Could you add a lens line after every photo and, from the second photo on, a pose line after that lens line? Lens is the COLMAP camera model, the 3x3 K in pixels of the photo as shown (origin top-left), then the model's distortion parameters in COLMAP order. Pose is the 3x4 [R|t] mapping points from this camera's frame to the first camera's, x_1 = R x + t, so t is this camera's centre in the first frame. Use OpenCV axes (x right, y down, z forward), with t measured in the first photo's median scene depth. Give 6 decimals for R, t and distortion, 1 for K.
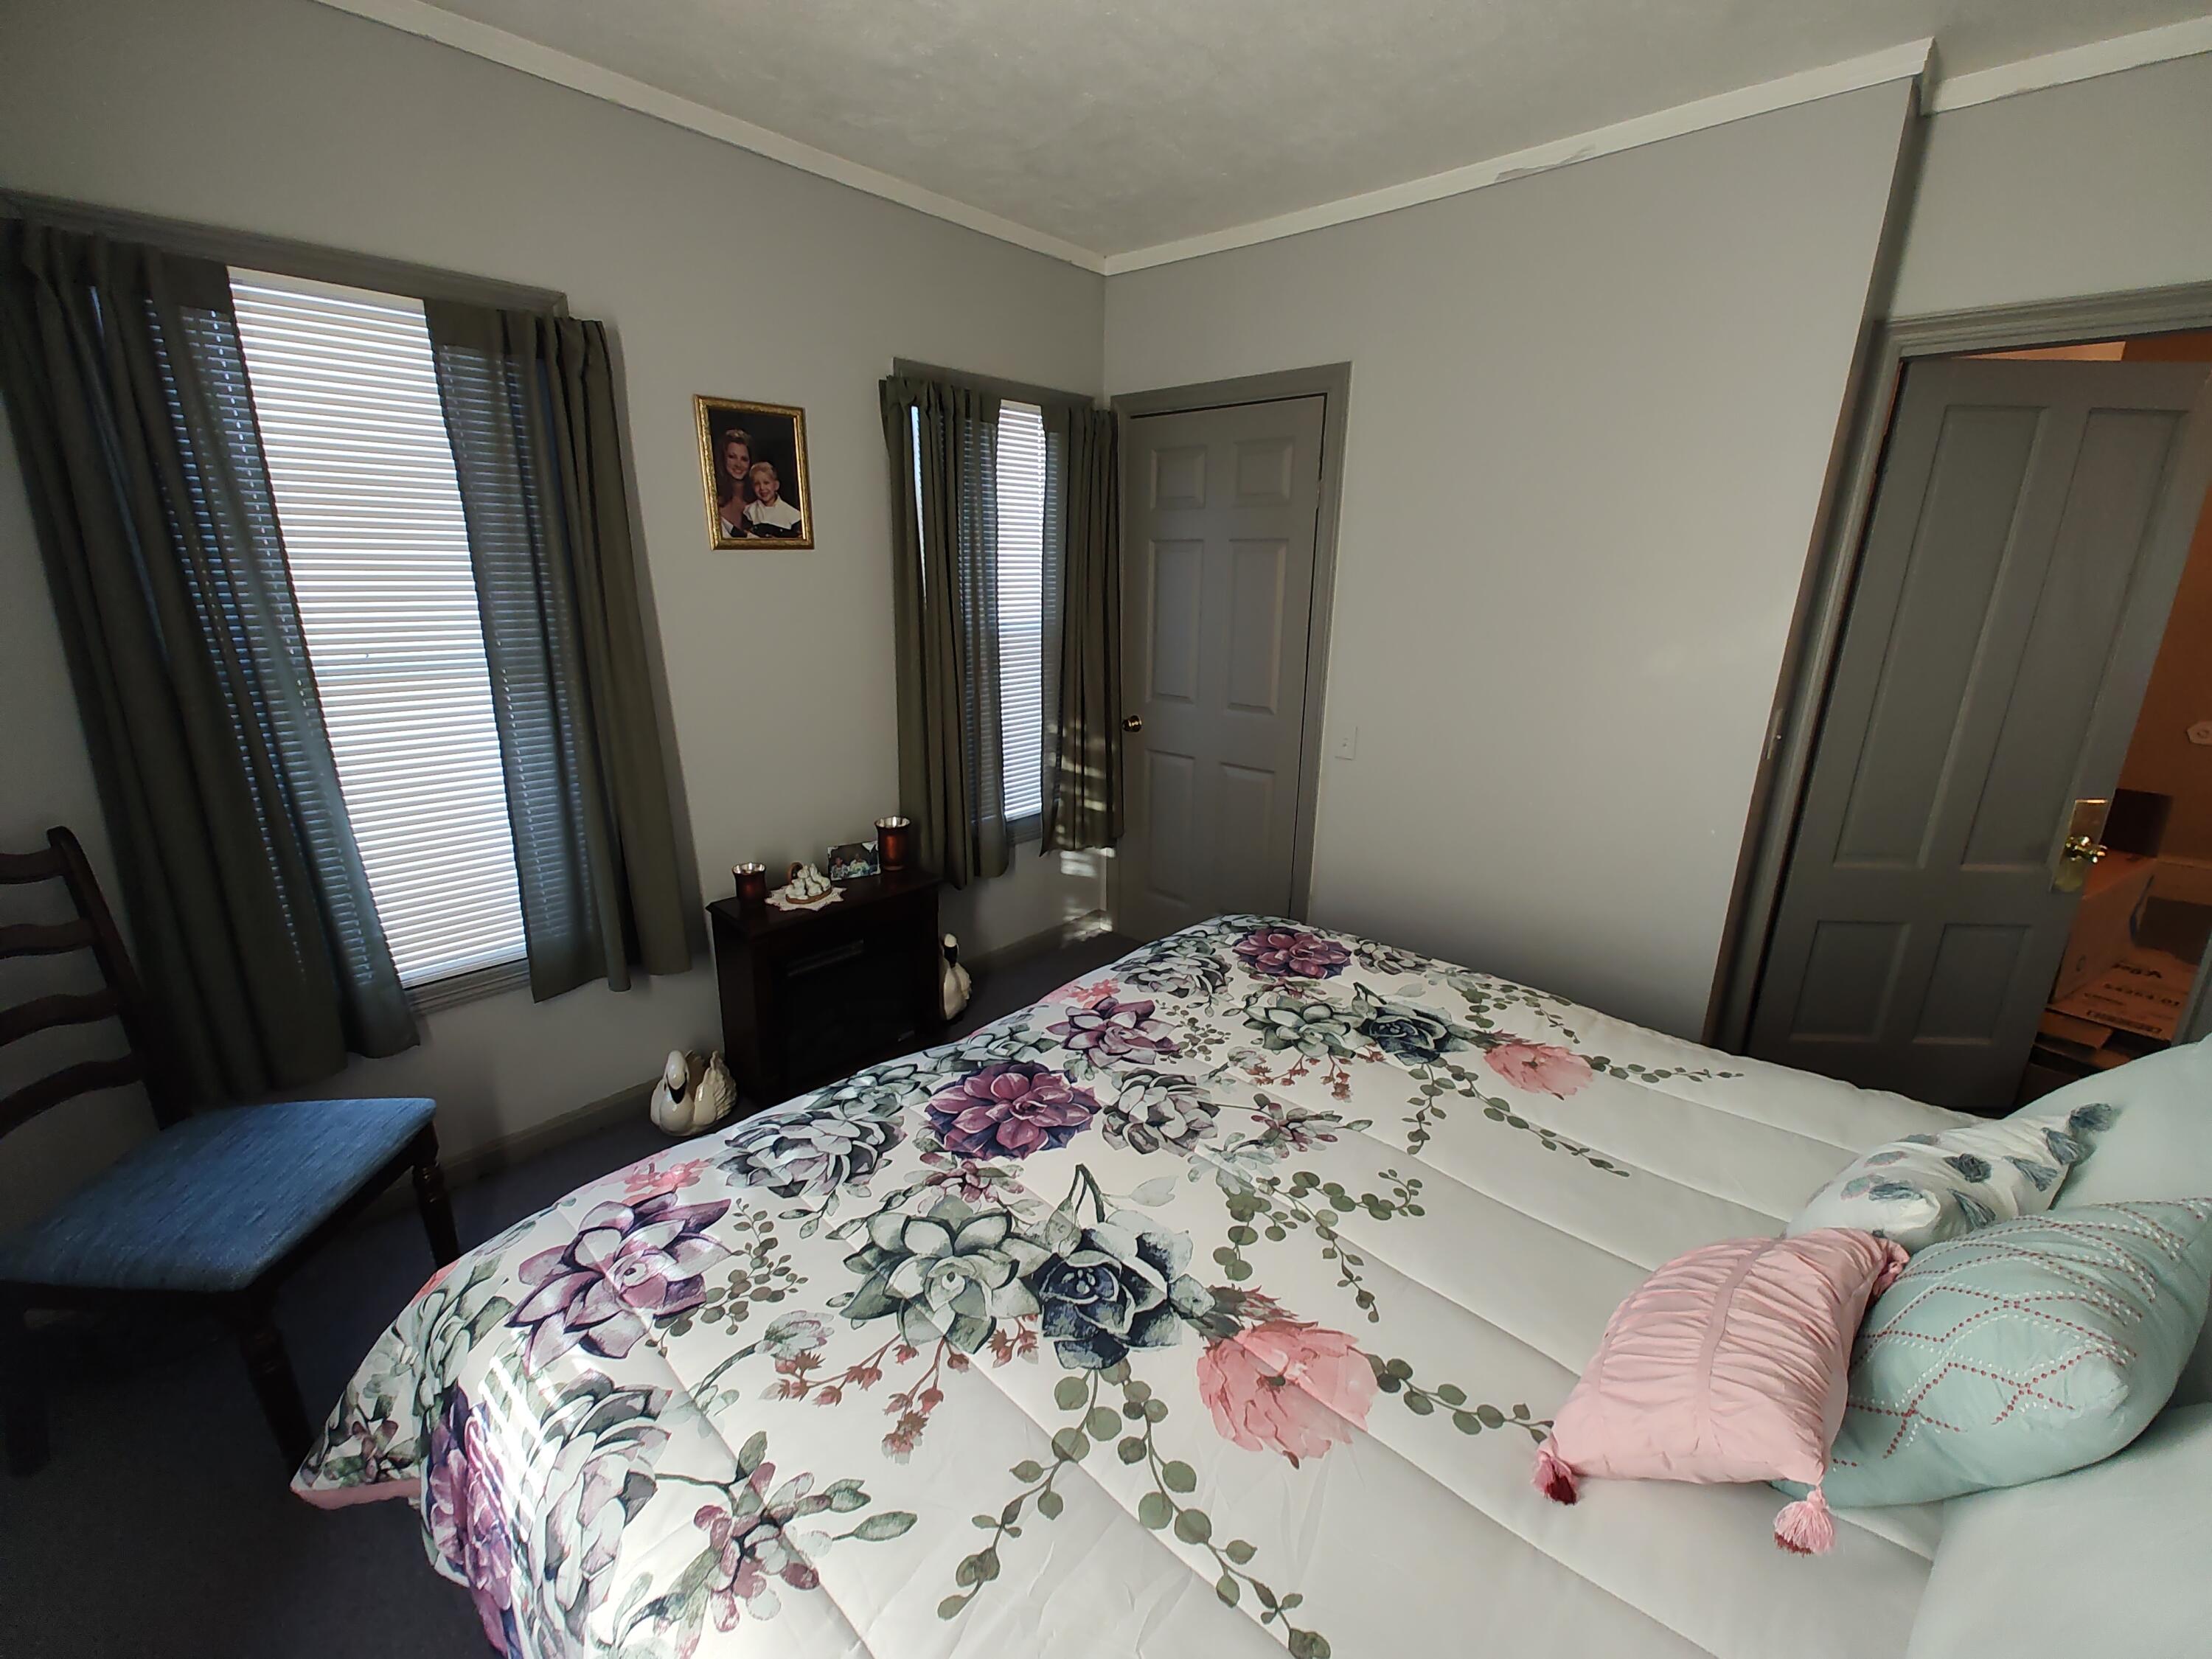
lens RADIAL K [[911.7, 0, 1106.7], [0, 911.7, 830.7], [0, 0, 1]] dist [-0.000432, 0.000489]
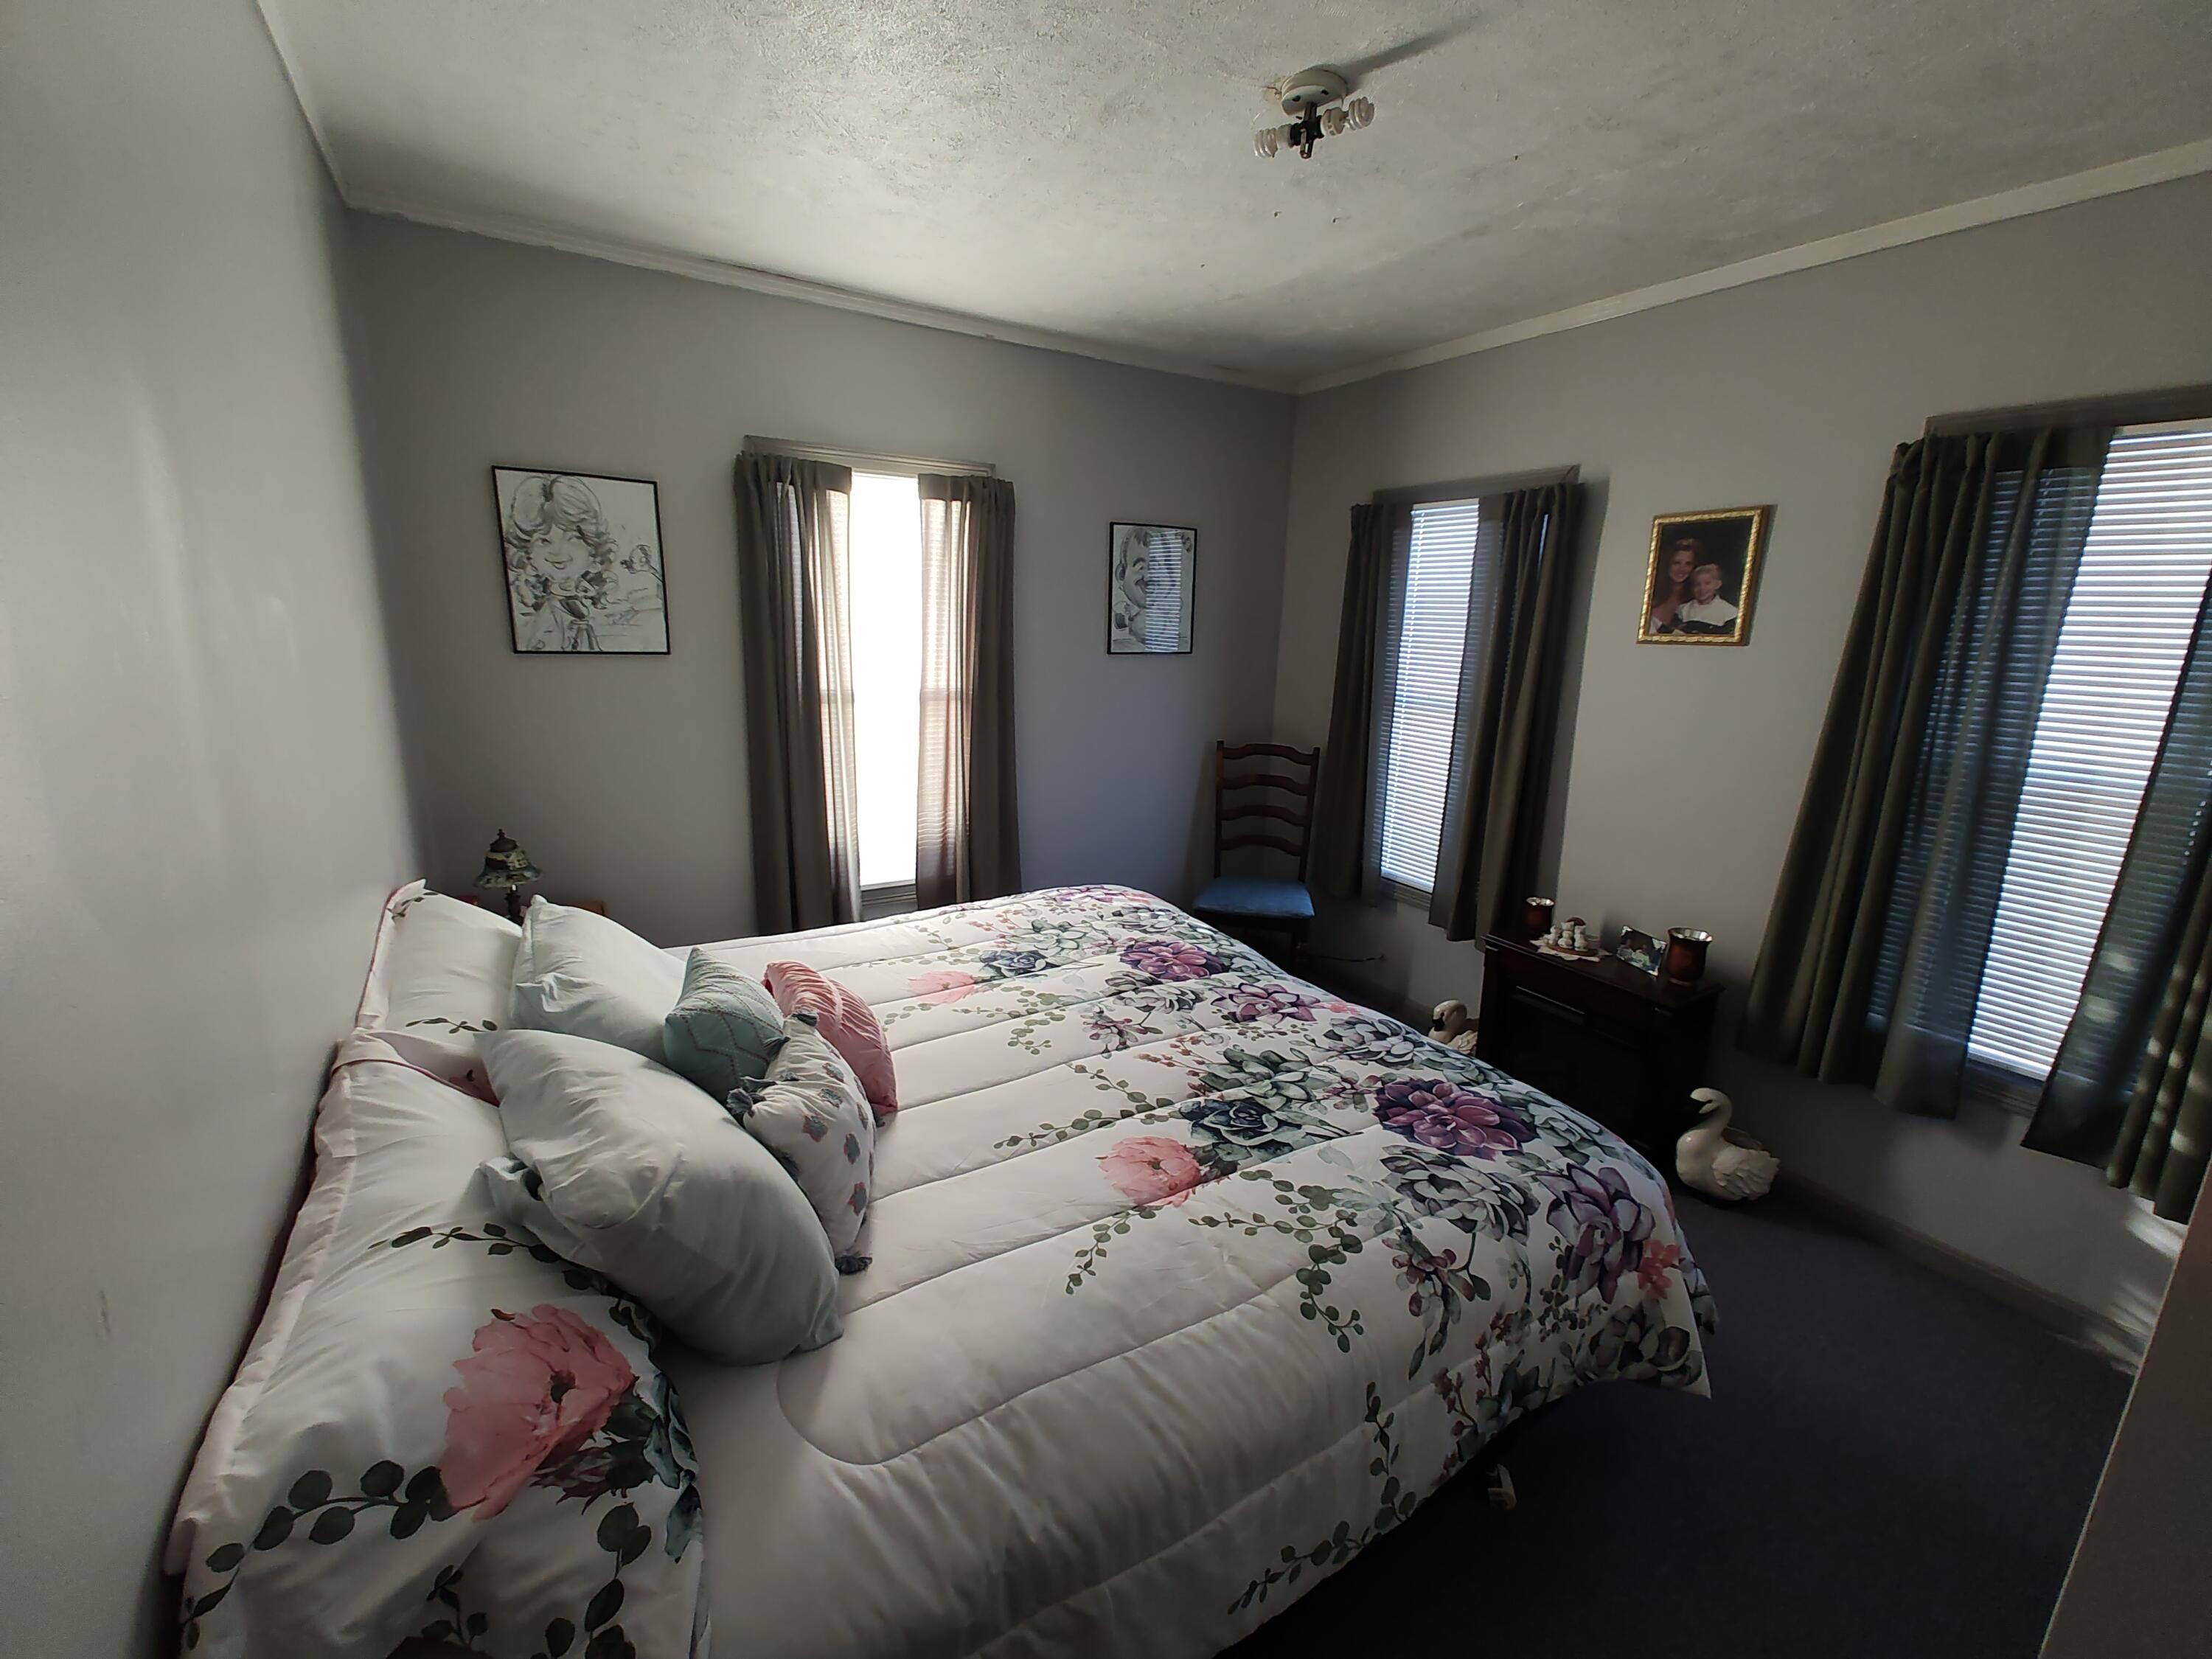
lens RADIAL K [[911.7, 0, 1107.8], [0, 911.7, 825.0], [0, 0, 1]] dist [-0.000432, 0.000489]
pose [[-0.266670, 0.195999, -0.943648, 1.156039], [-0.306939, 0.910853, 0.275926, -0.274905], [0.913606, 0.363224, -0.182738, 0.886159]]
